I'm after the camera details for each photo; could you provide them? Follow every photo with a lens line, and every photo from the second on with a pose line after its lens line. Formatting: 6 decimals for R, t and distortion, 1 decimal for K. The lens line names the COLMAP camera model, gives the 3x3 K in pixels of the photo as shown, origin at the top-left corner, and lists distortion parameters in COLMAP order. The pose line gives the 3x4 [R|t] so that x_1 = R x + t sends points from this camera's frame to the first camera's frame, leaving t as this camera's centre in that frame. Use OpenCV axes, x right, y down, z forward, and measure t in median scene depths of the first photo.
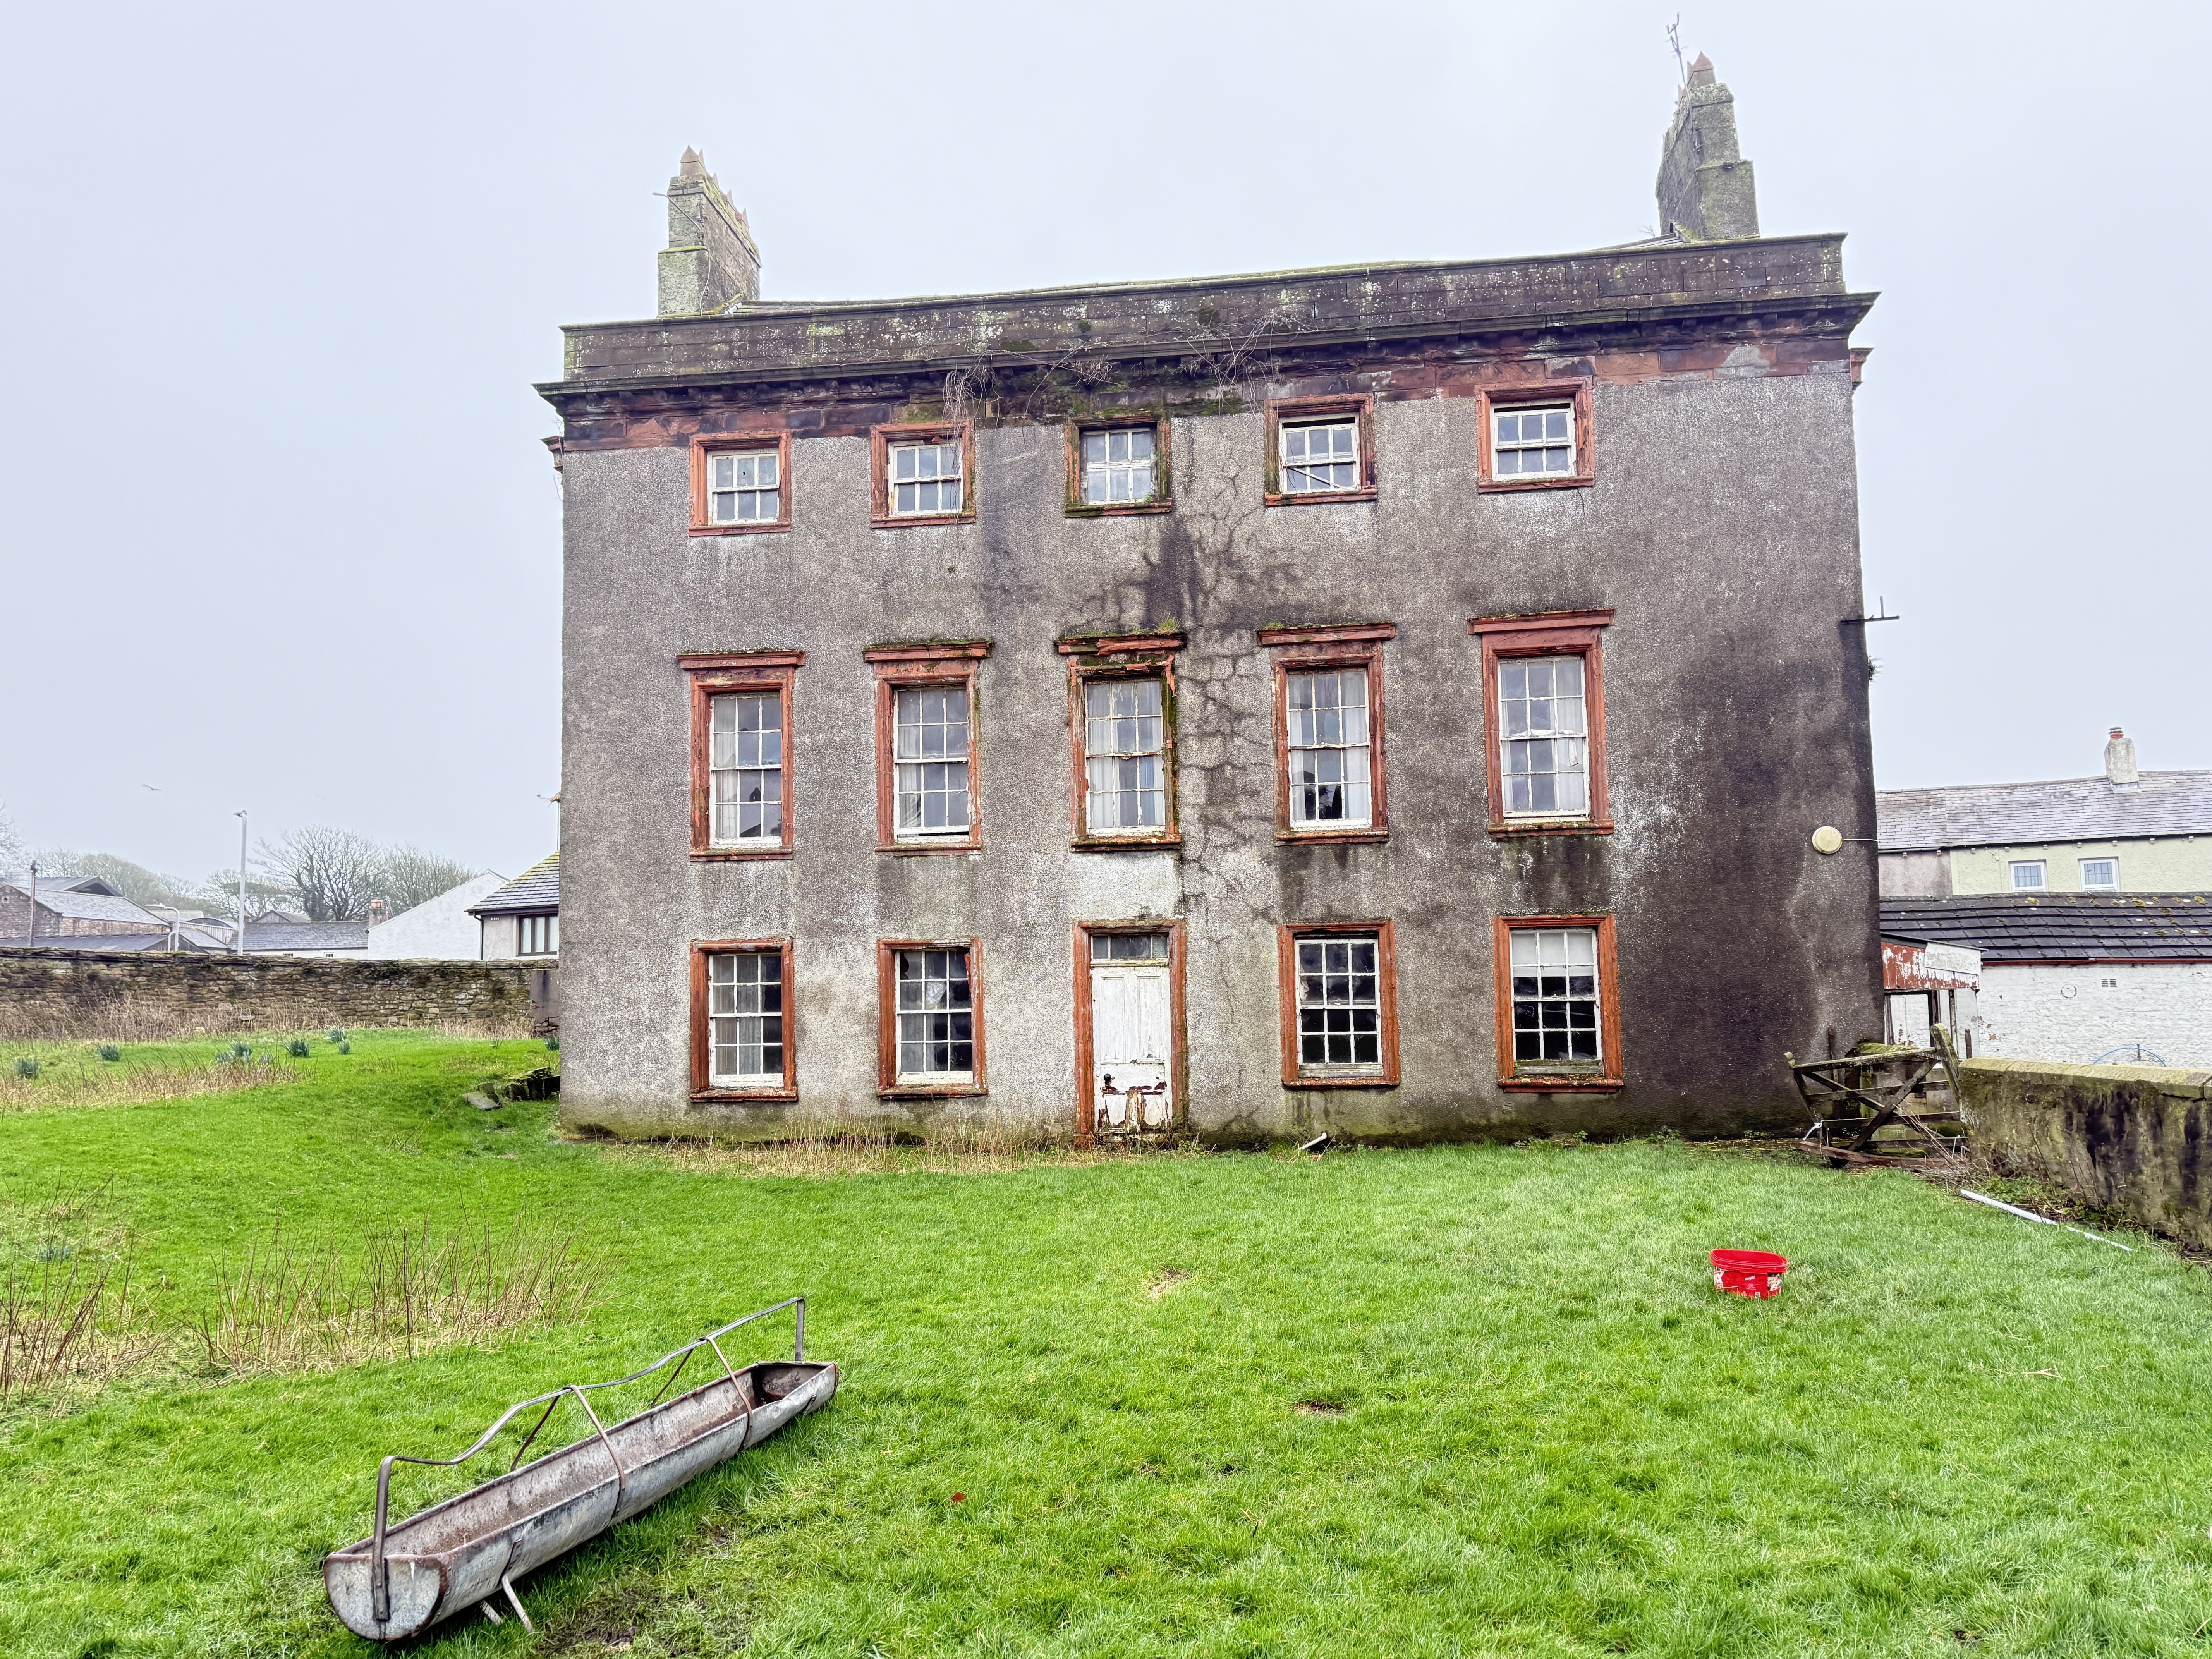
lens RADIAL K [[1696.1, 0, 1095.9], [0, 1696.1, 838.4], [0, 0, 1]] dist [0.196263, -0.418975]
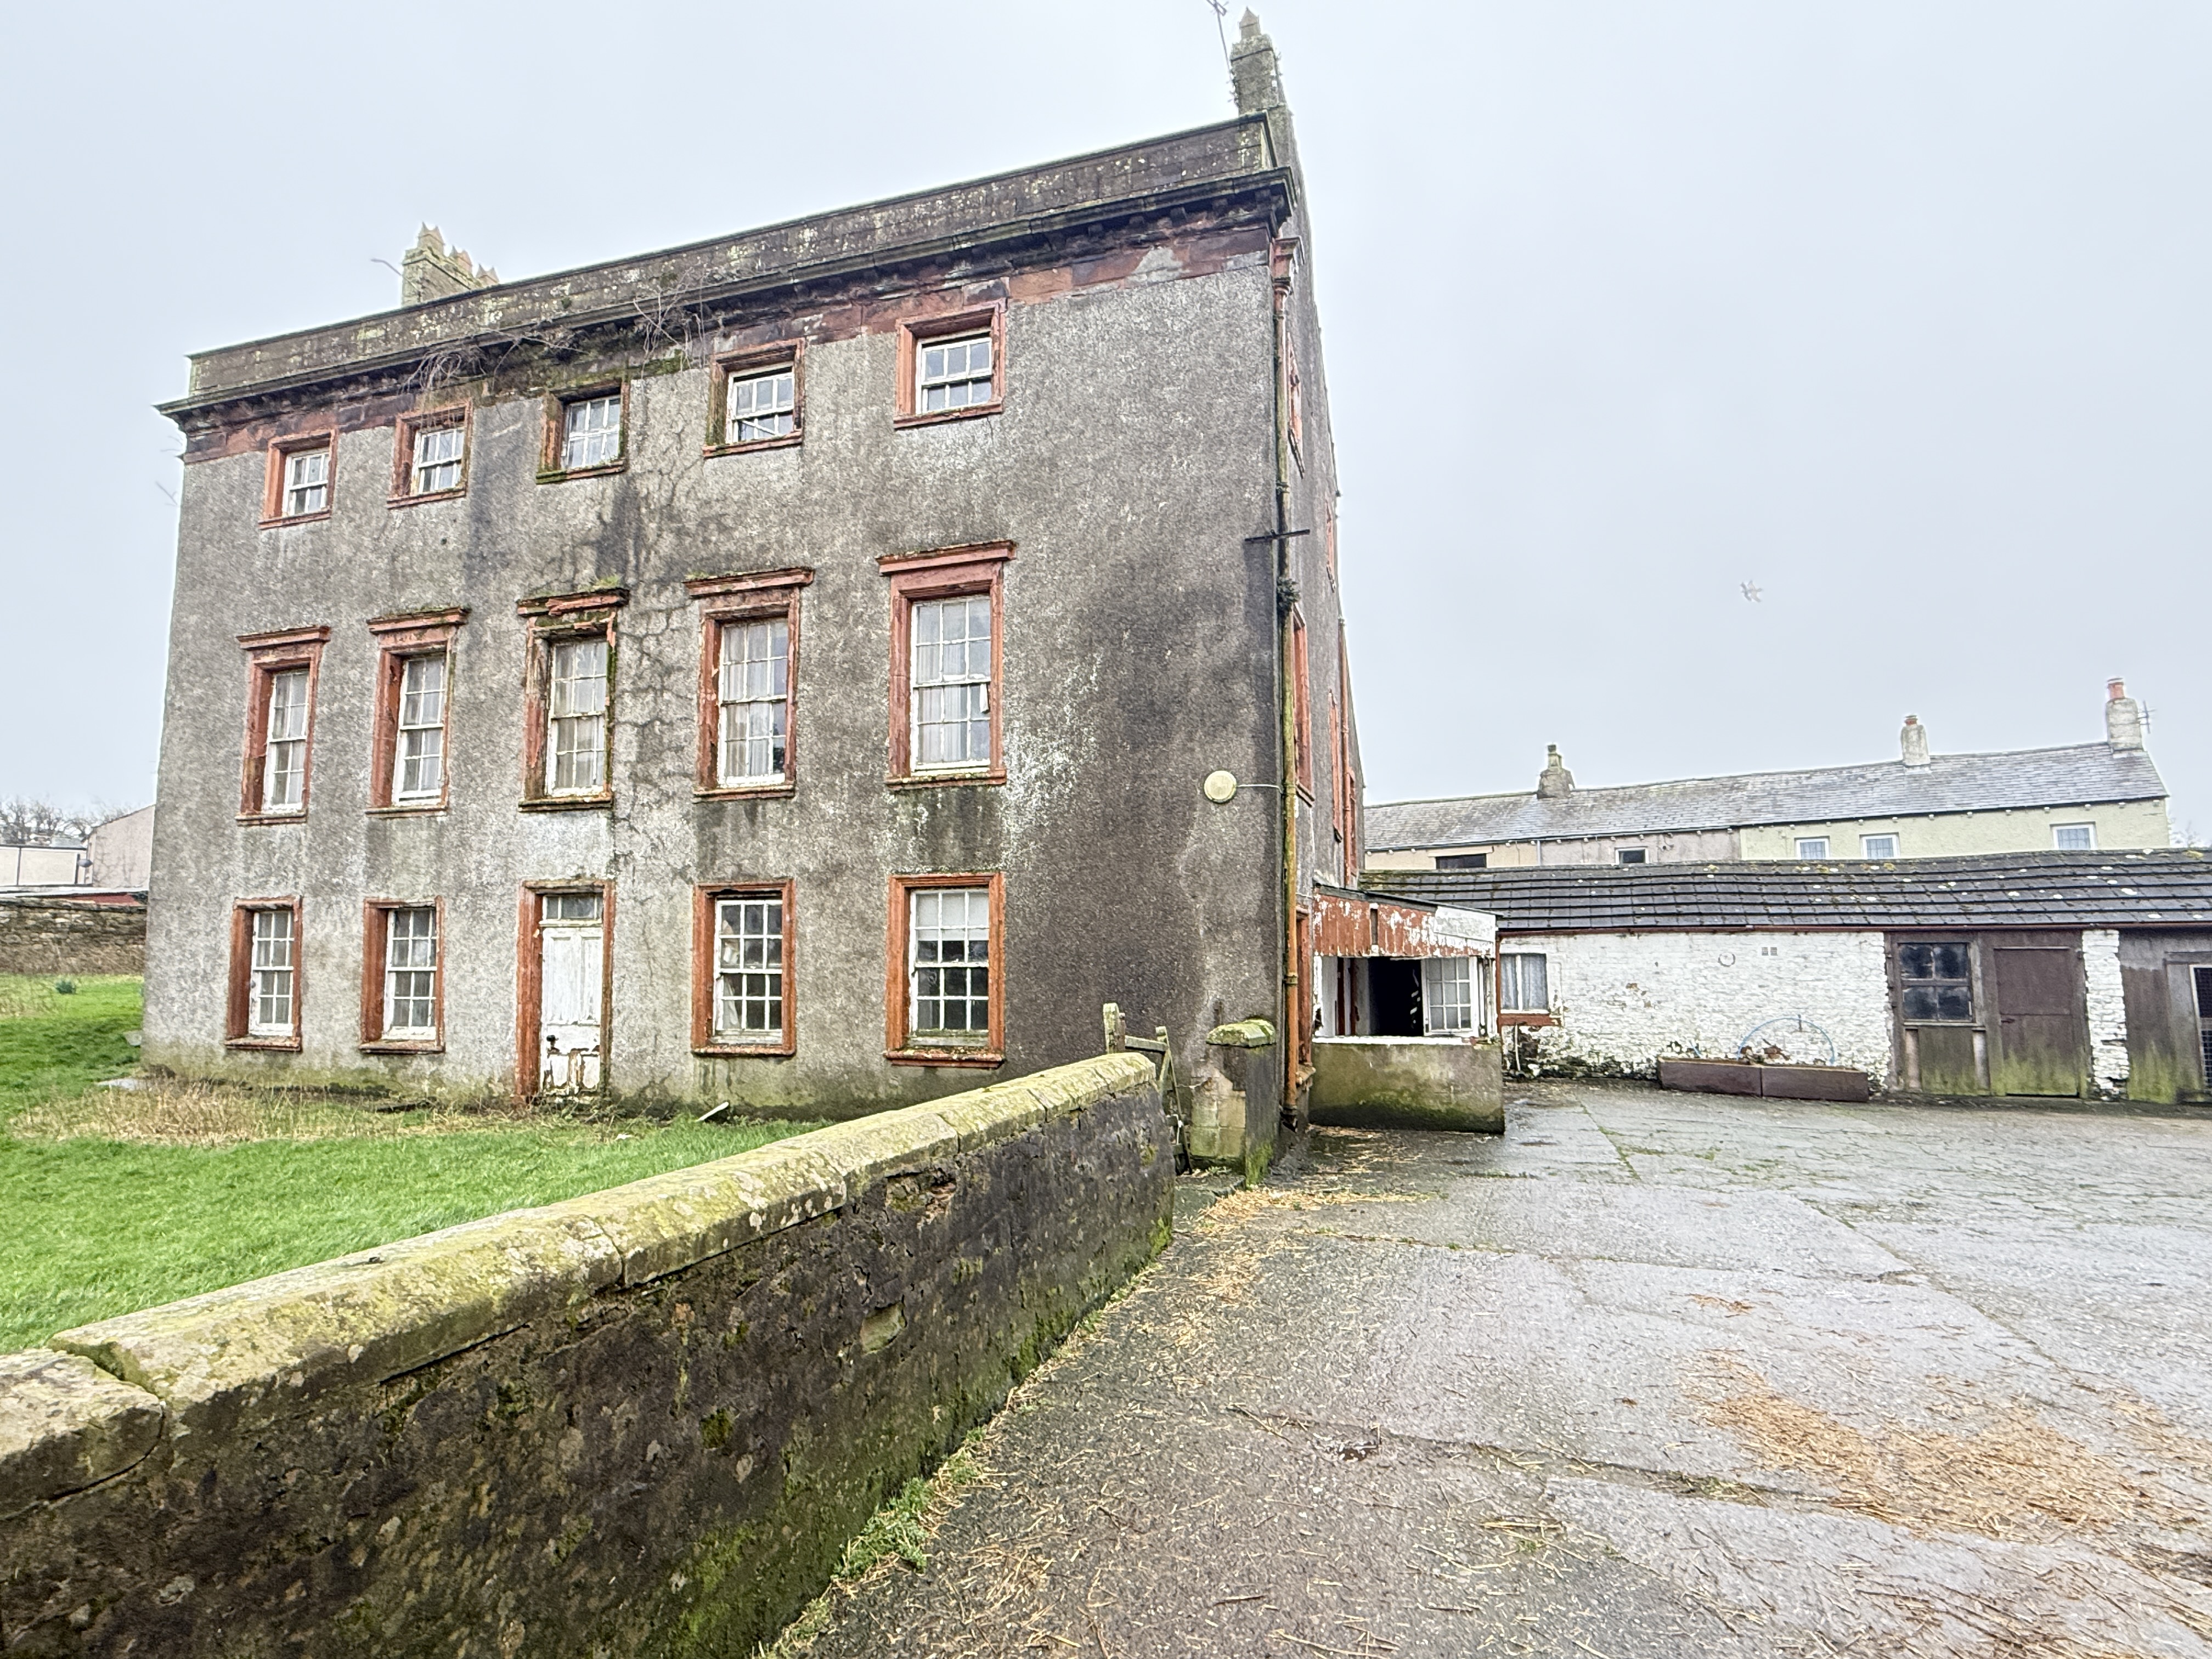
lens RADIAL K [[1146.9, 0, 1106.0], [0, 1146.9, 829.5], [0, 0, 1]] dist [0.004566, -0.000368]
pose [[0.983763, -0.006316, -0.179363, 0.445103], [0.004435, 0.999931, -0.010885, 0.027258], [0.179419, 0.009912, 0.983723, 0.396691]]
